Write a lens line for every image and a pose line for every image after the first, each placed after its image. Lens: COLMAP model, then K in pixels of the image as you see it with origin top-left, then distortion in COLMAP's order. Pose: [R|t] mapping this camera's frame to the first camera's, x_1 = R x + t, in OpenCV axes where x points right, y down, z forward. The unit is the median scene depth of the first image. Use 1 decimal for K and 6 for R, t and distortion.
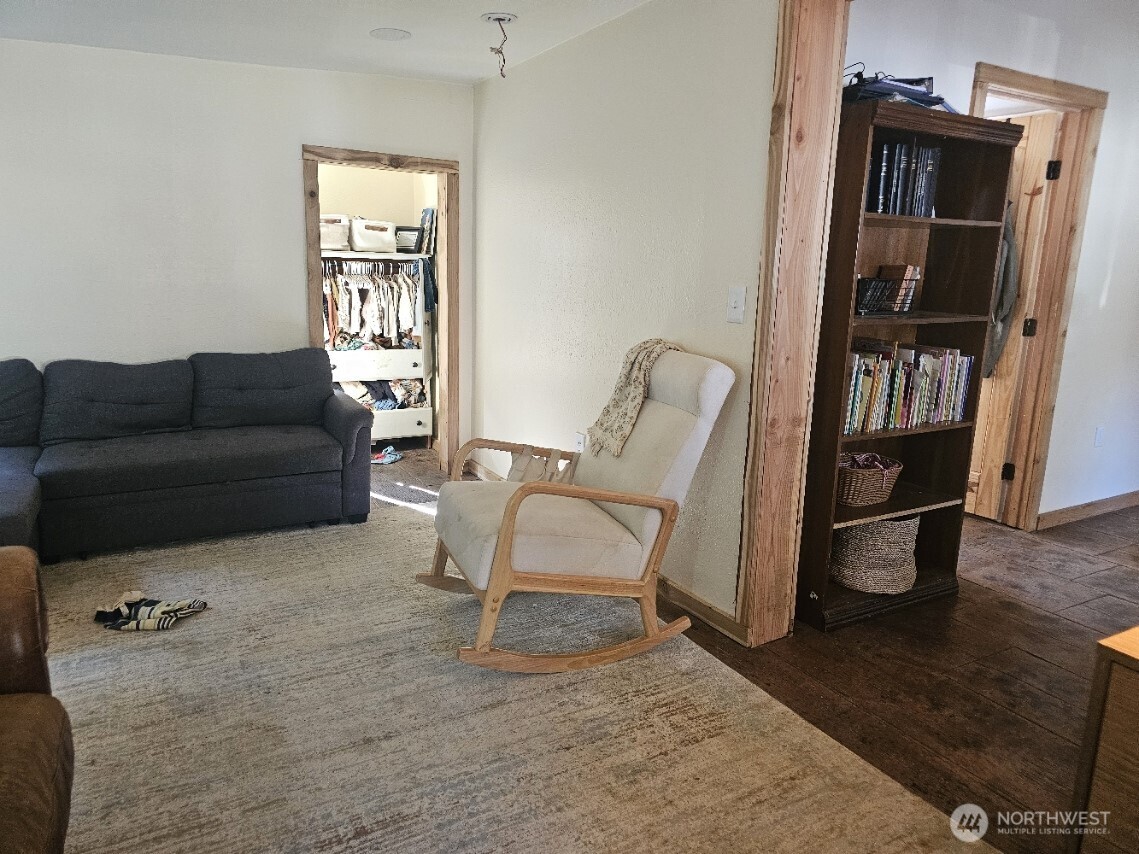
lens RADIAL K [[797.1, 0, 569.5], [0, 797.1, 427.0], [0, 0, 1]] dist [-0.000068, -0.000196]
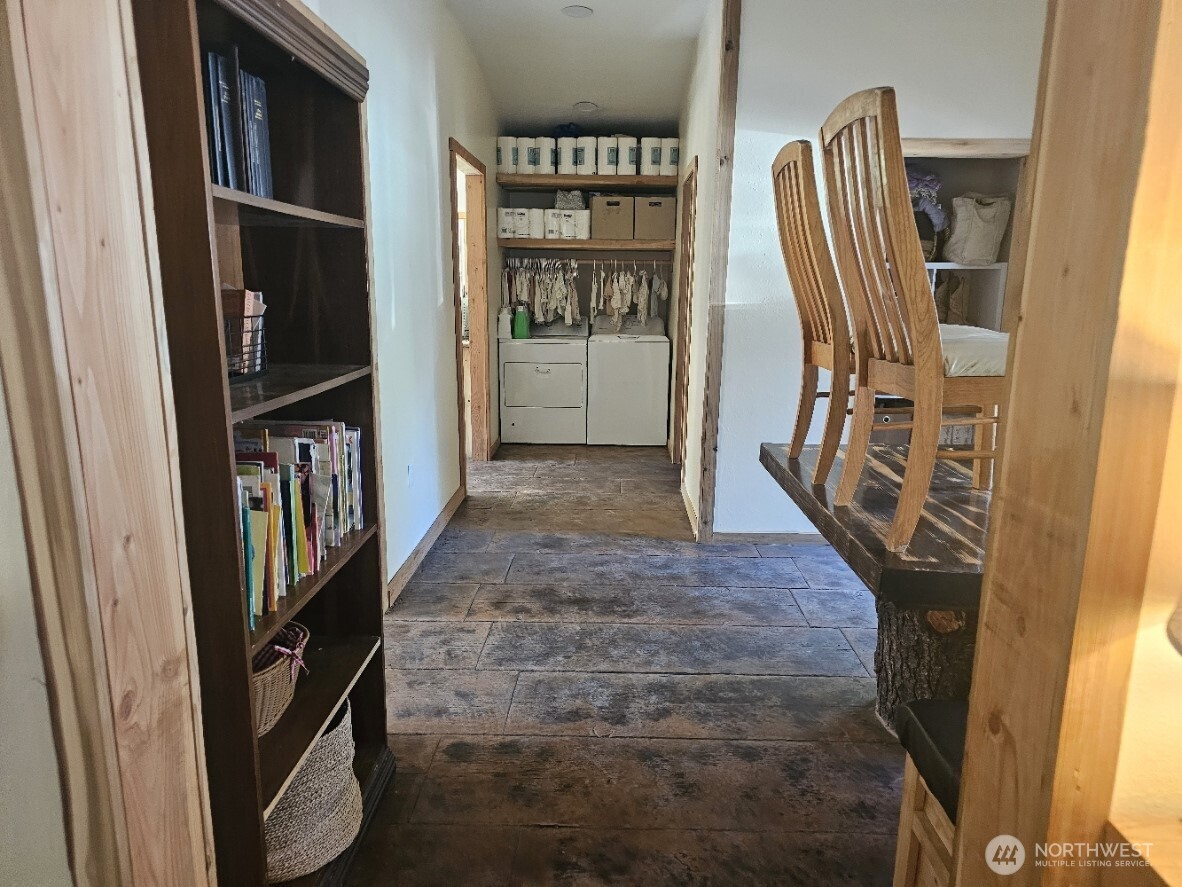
lens RADIAL K [[816.9, 0, 595.4], [0, 816.9, 458.5], [0, 0, 1]] dist [0.045891, -0.000774]
pose [[0.523906, -0.203025, 0.827226, 0.051523], [0.180753, 0.975559, 0.124954, -0.114710], [-0.832376, 0.084060, 0.547799, 0.486285]]
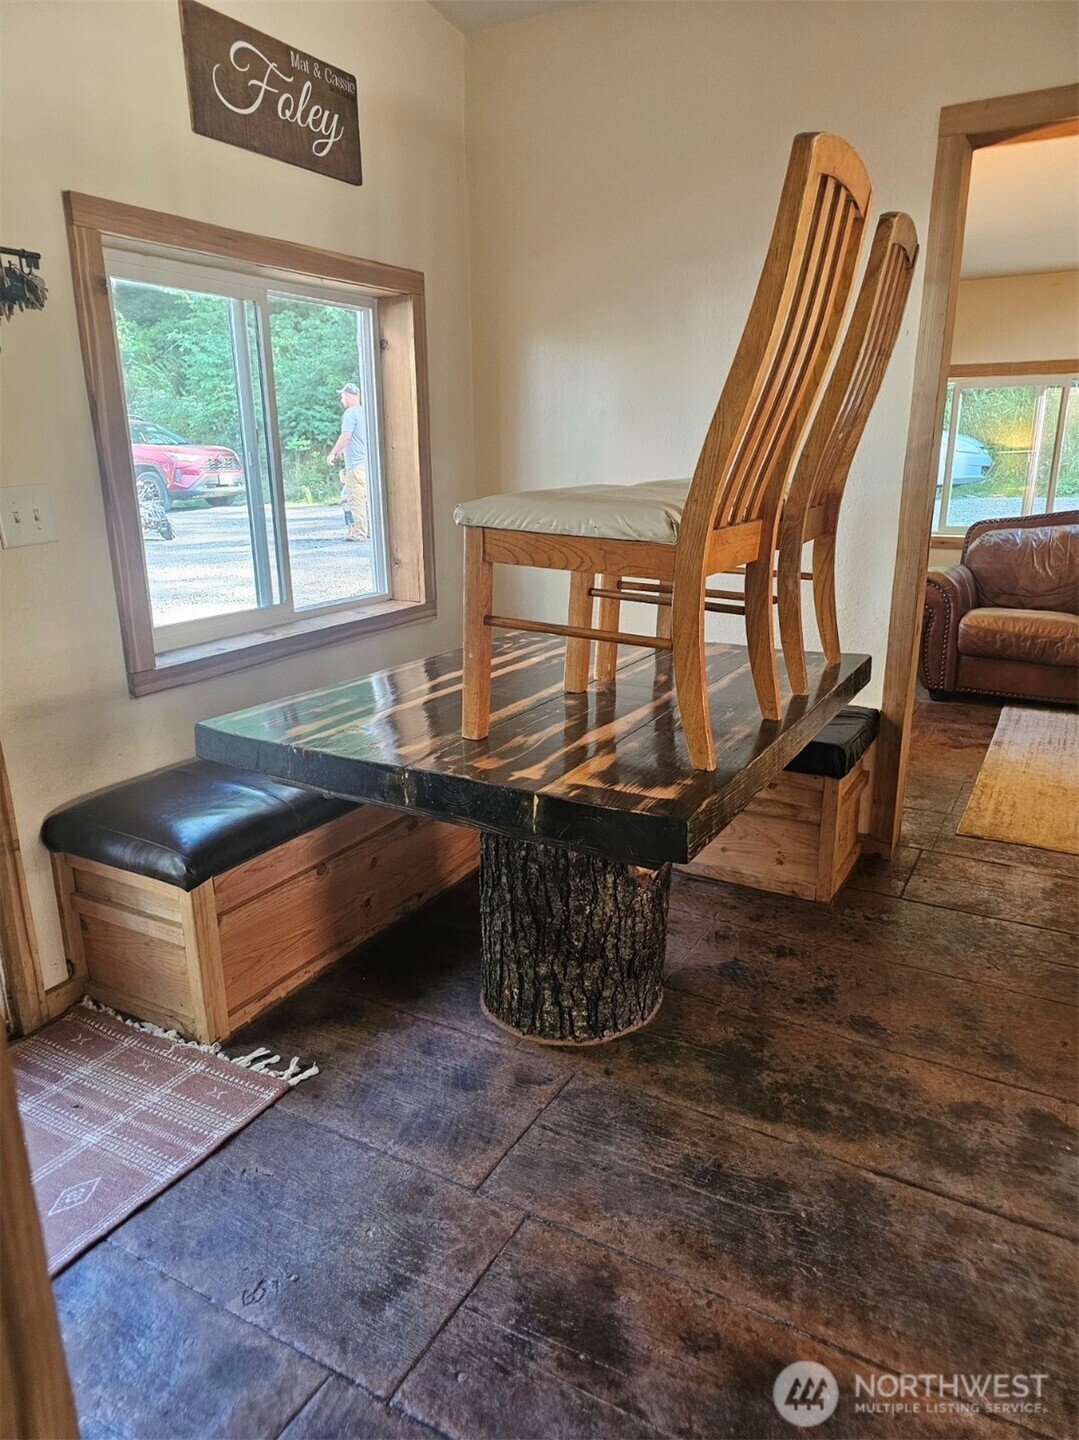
lens RADIAL K [[959.7, 0, 539.5], [0, 959.7, 720.0], [0, 0, 1]] dist [-0.000384, -0.001066]
pose [[-0.868587, 0.118806, -0.481085, 1.297884], [-0.119922, 0.891580, 0.436696, -0.212764], [0.480807, 0.437001, -0.760167, 1.174332]]
